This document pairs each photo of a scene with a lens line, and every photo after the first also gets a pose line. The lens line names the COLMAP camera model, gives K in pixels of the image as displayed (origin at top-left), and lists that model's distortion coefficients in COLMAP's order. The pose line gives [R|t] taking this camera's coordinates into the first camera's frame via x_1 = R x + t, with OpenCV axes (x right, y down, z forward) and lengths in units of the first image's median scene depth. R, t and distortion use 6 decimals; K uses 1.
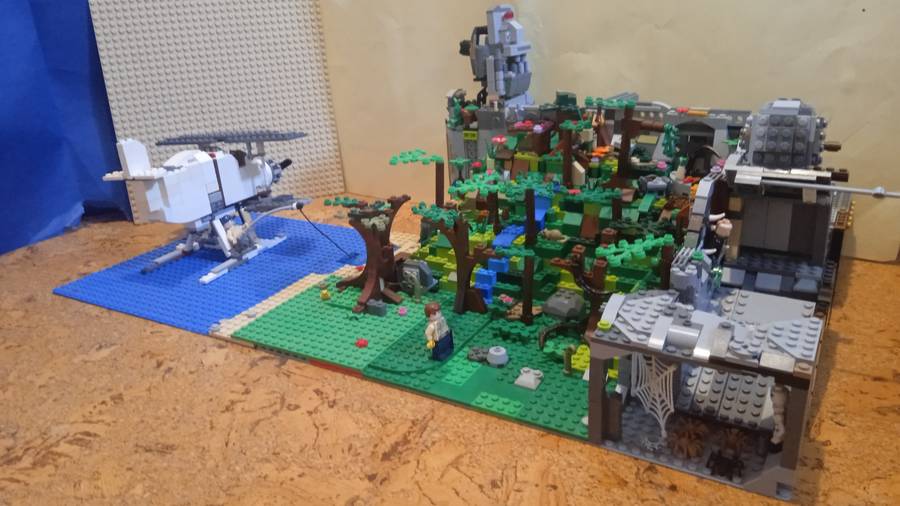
lens RADIAL K [[712.0, 0, 432.4], [0, 712.0, 235.4], [0, 0, 1]] dist [0.052376, 0.001172]
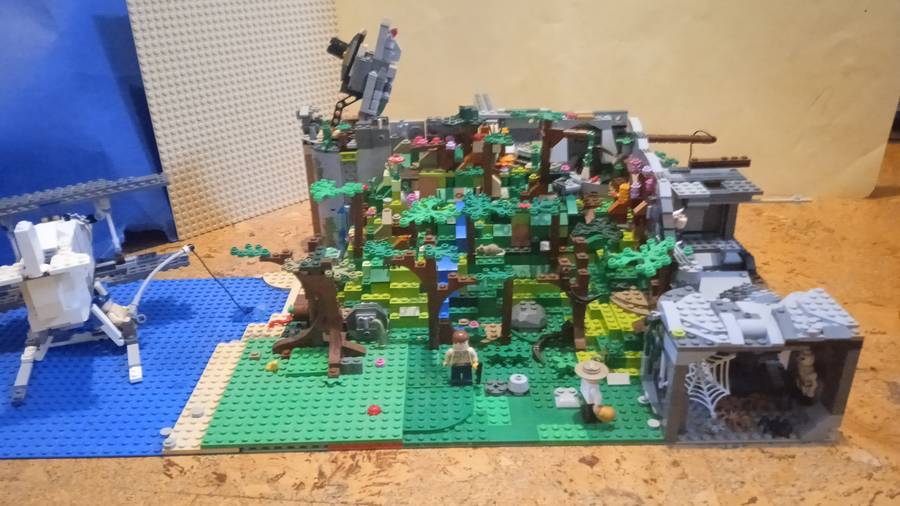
lens RADIAL K [[724.5, 0, 447.6], [0, 724.5, 248.3], [0, 0, 1]] dist [0.099056, -0.186077]
pose [[0.862791, -0.173677, 0.474792, -0.373278], [0.155914, 0.984773, 0.076901, -0.092370], [-0.480918, 0.007677, 0.876732, 0.139946]]
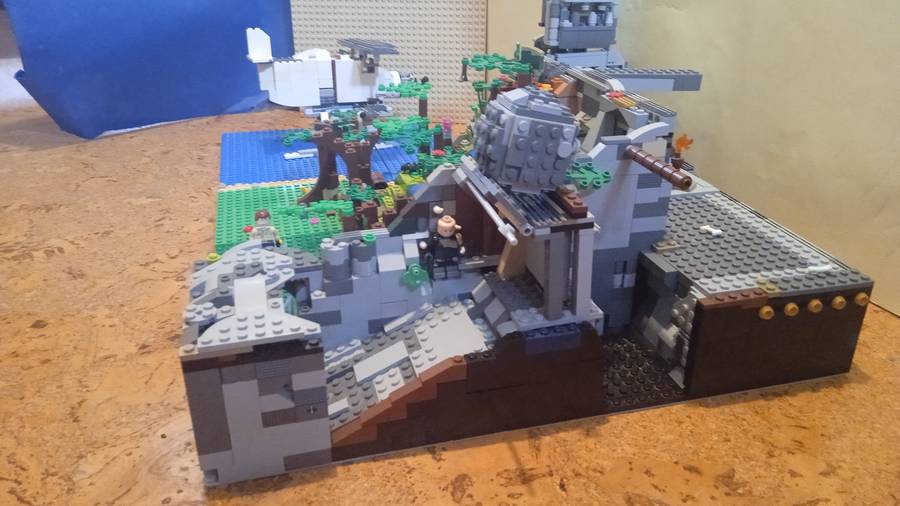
lens RADIAL K [[724.5, 0, 447.6], [0, 724.5, 248.3], [0, 0, 1]] dist [0.099056, -0.186077]
pose [[0.705056, 0.327024, -0.629247, 0.791875], [-0.248685, 0.944992, 0.212475, -0.141809], [0.664118, 0.006677, 0.747598, 0.277128]]
